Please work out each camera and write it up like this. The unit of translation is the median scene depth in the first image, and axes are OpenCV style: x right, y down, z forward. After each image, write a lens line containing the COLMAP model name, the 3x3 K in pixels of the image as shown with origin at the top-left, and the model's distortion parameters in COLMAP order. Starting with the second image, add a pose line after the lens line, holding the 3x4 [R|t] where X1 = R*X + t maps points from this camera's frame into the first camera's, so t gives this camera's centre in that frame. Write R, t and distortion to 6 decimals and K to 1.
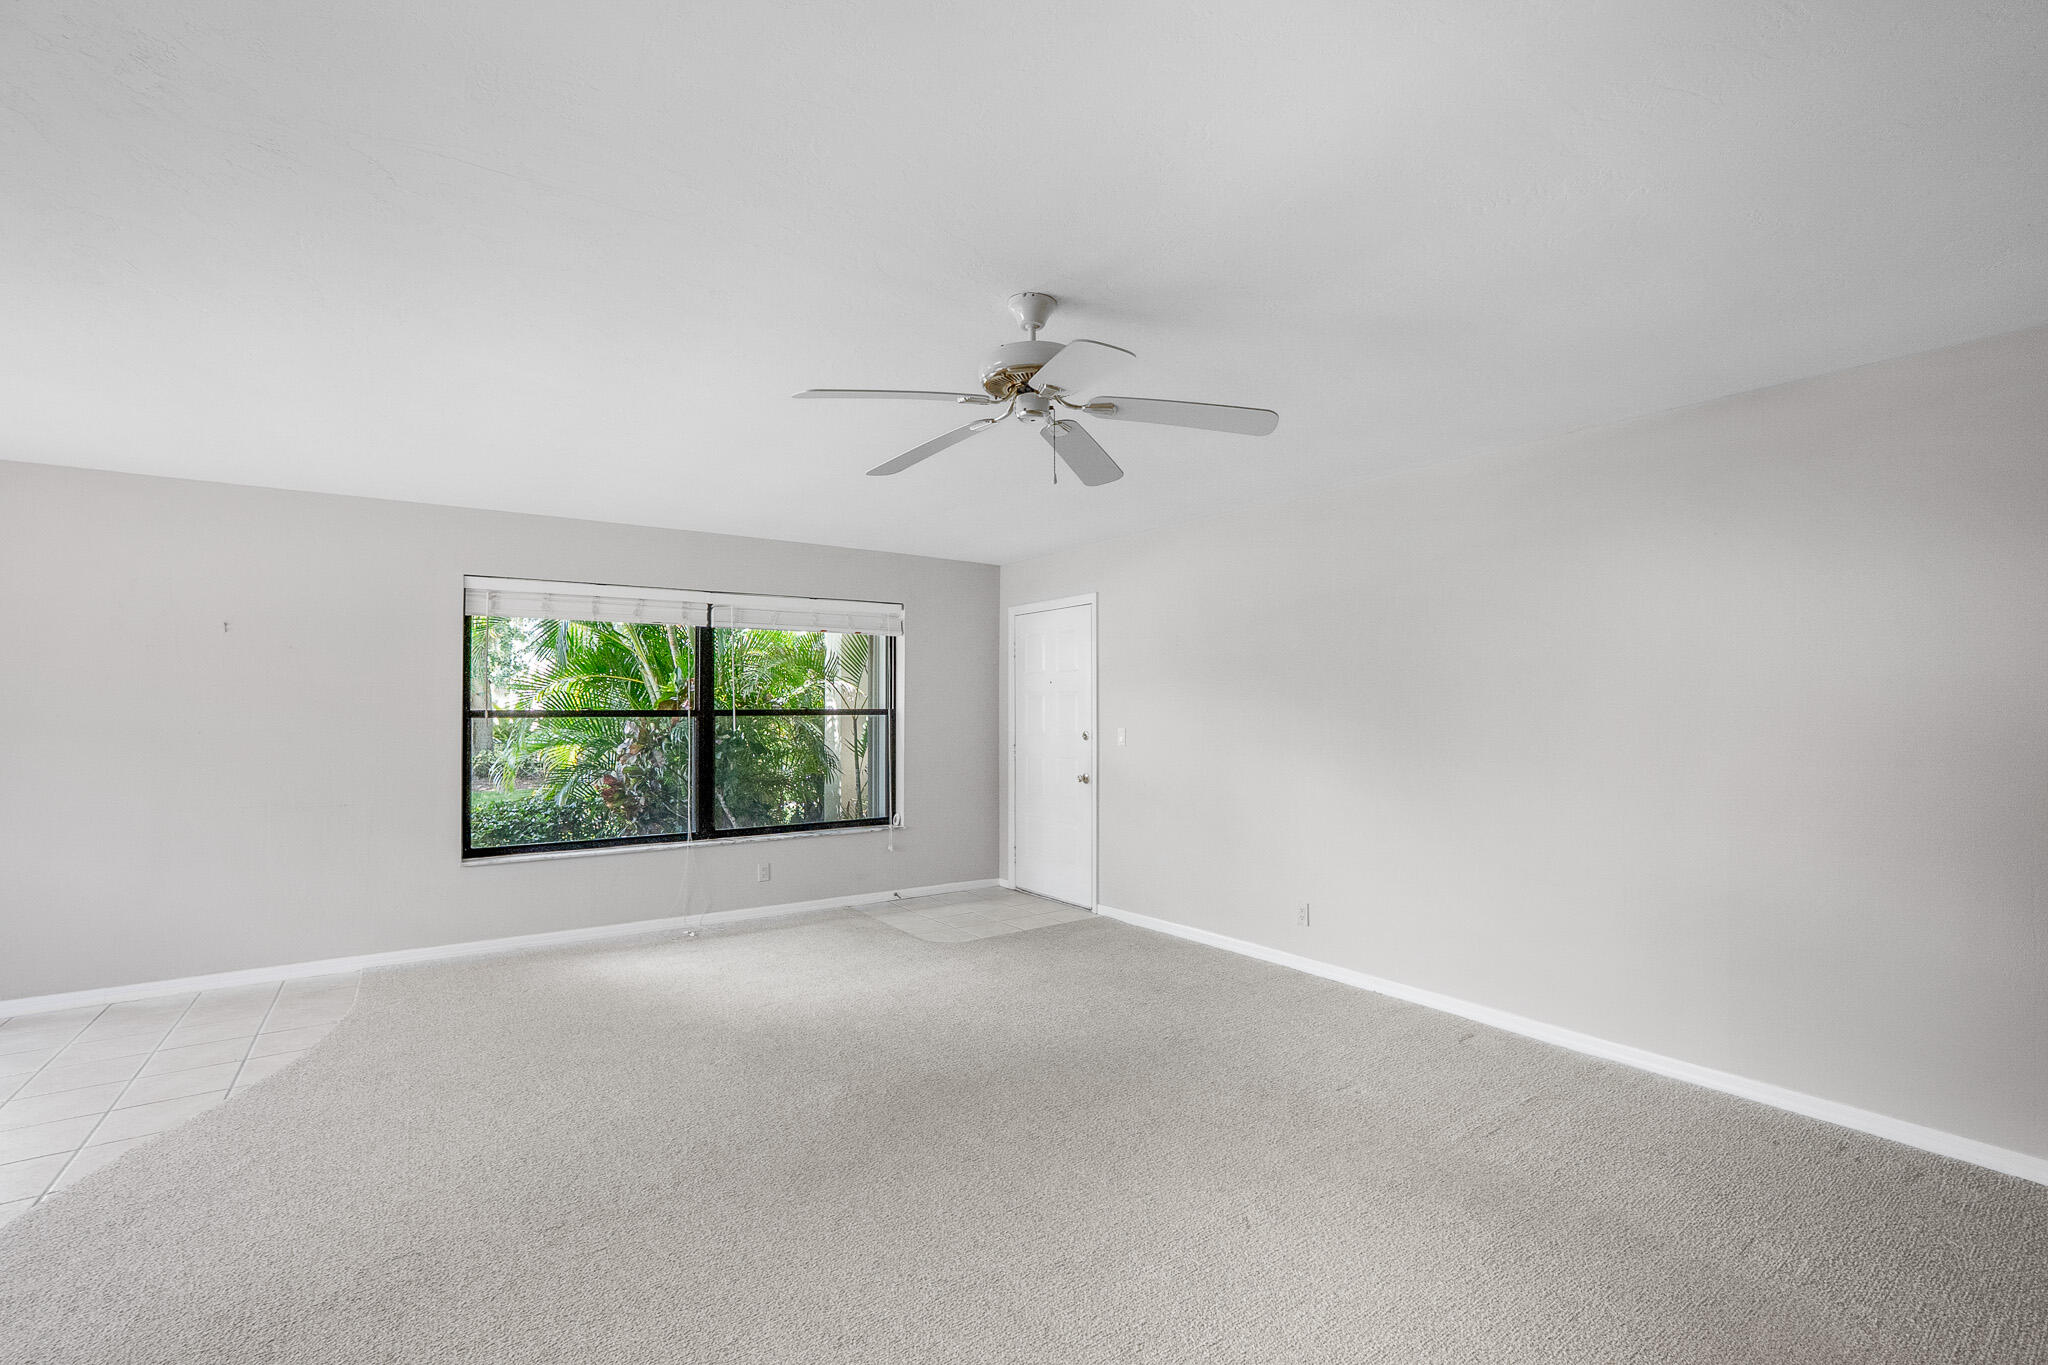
lens RADIAL K [[901.7, 0, 1089.8], [0, 901.7, 713.6], [0, 0, 1]] dist [-0.041379, 0.014837]
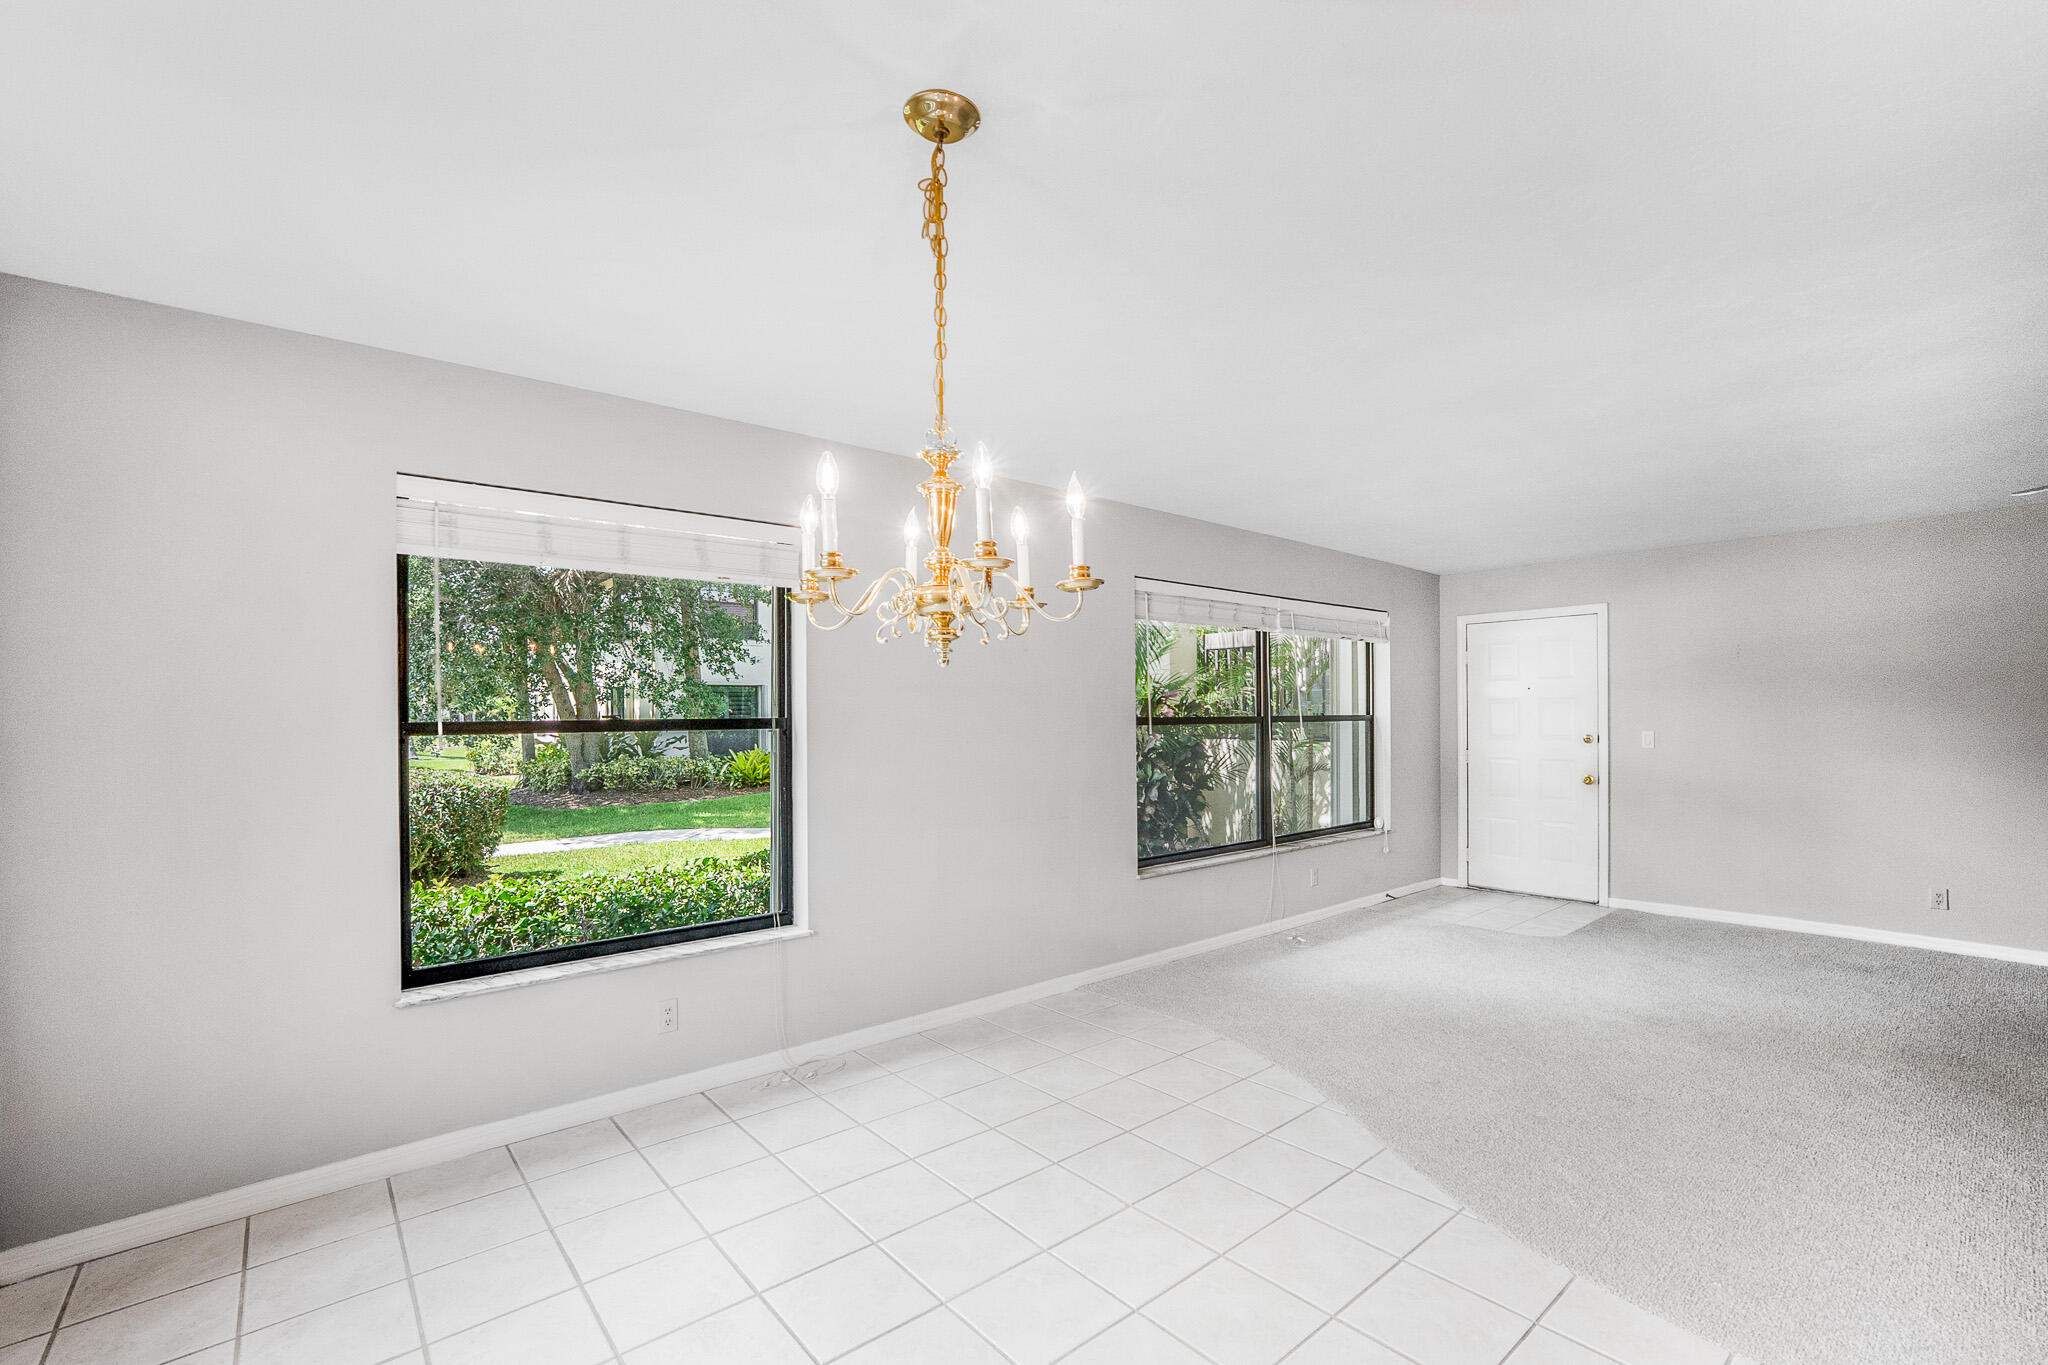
lens RADIAL K [[894.4, 0, 1045.1], [0, 894.4, 724.4], [0, 0, 1]] dist [-0.044708, 0.018656]
pose [[0.996481, -0.006052, 0.083601, -0.725241], [0.005856, 0.999979, 0.002592, 0.000961], [-0.083615, -0.002093, 0.996496, 0.026316]]
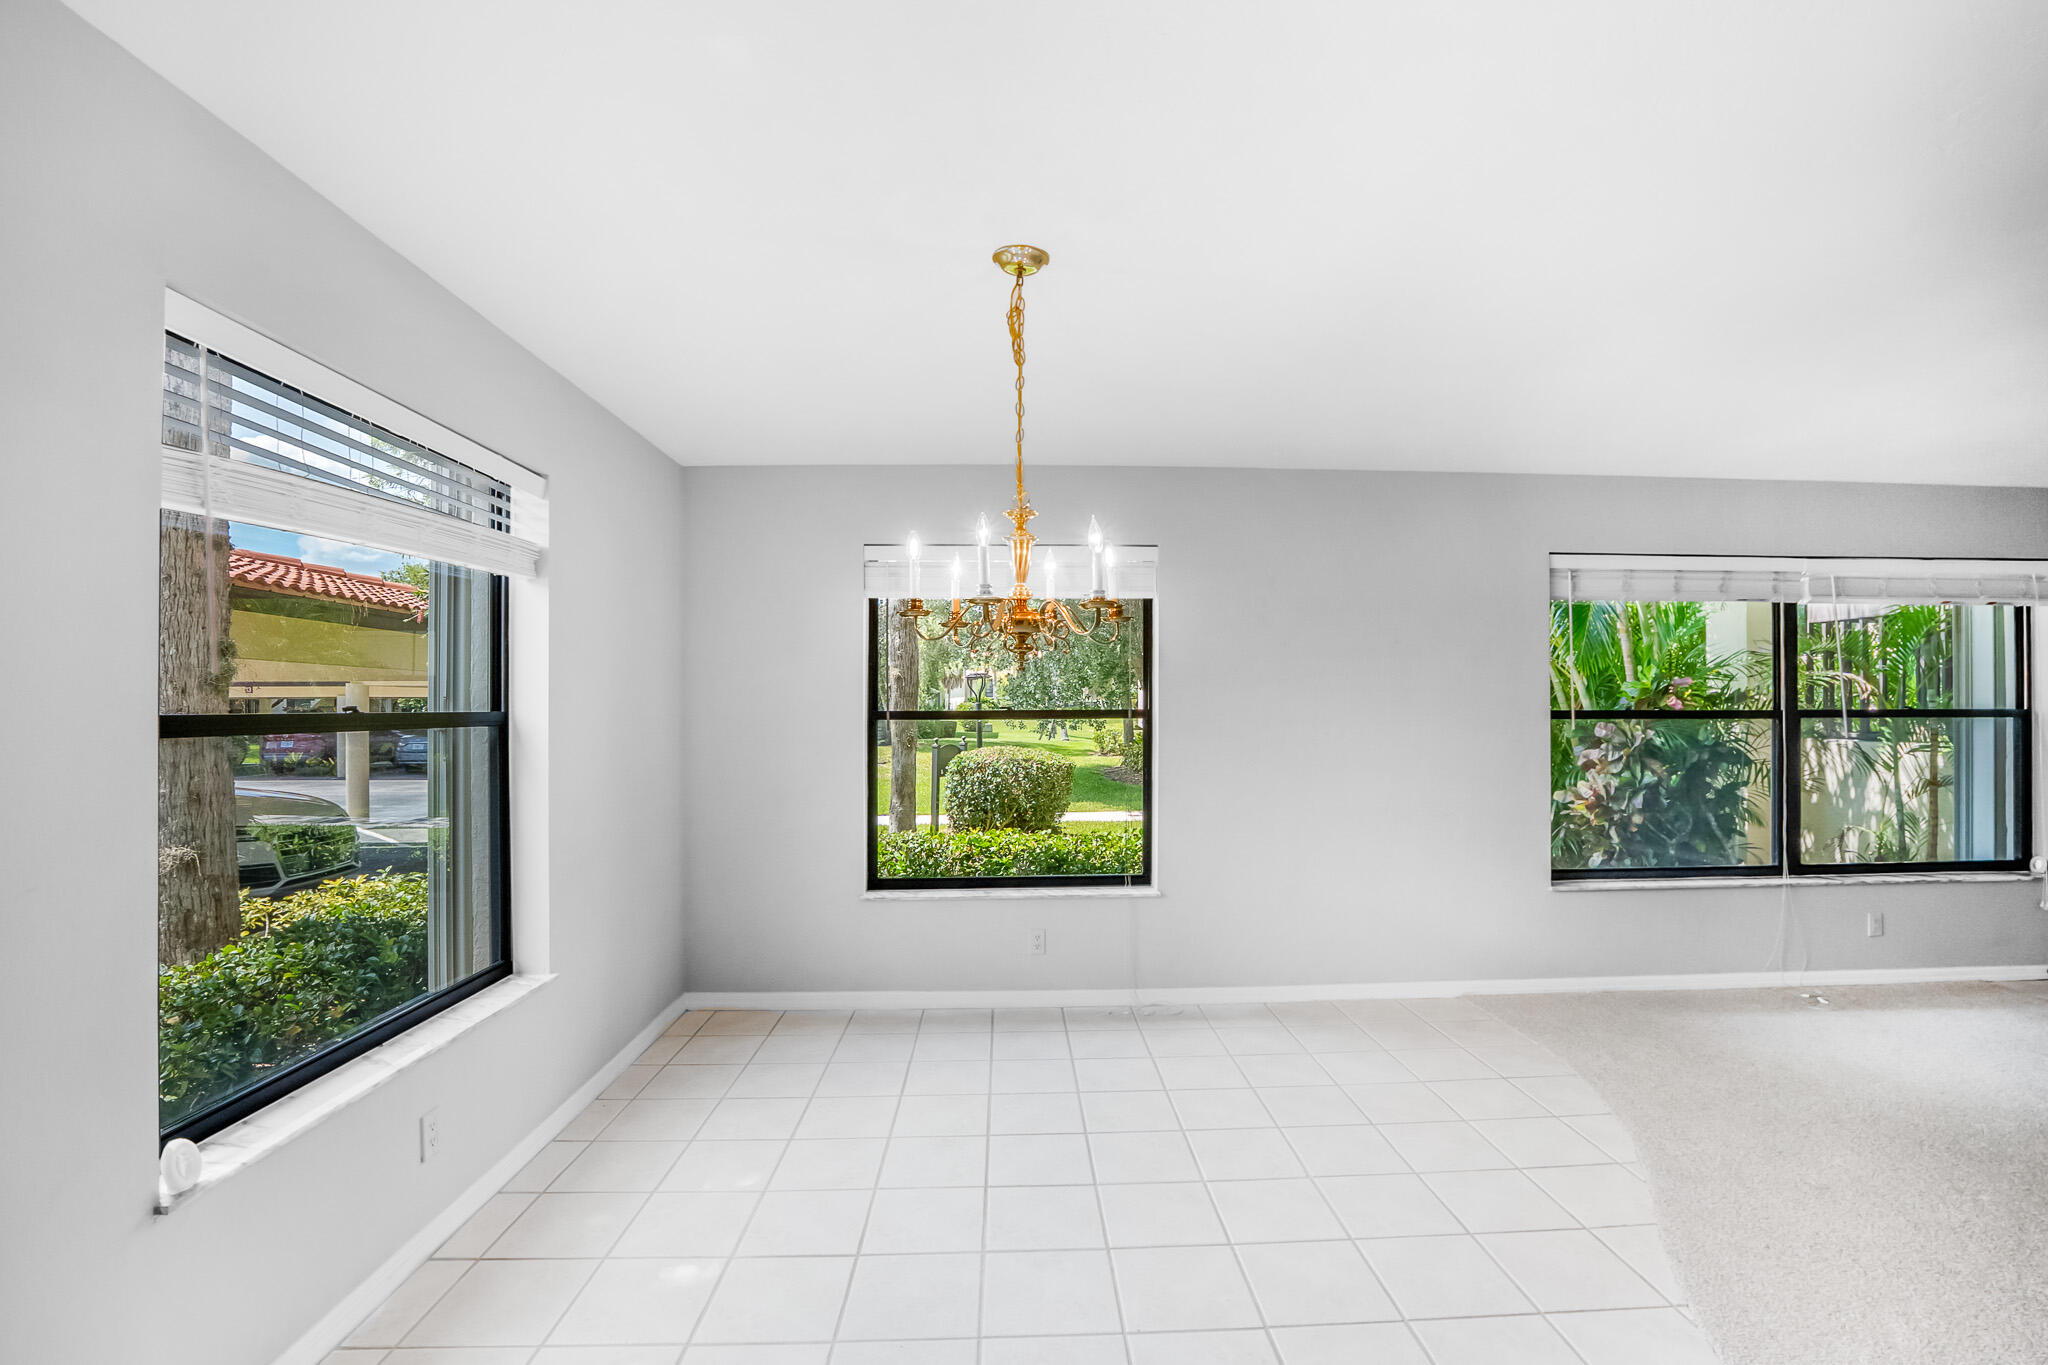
lens RADIAL K [[894.4, 0, 1045.1], [0, 894.4, 724.4], [0, 0, 1]] dist [-0.044708, 0.018656]
pose [[0.840709, 0.009094, -0.541411, -0.539263], [-0.002125, 0.999907, 0.013494, -0.000496], [0.541483, -0.010194, 0.840650, 0.002396]]
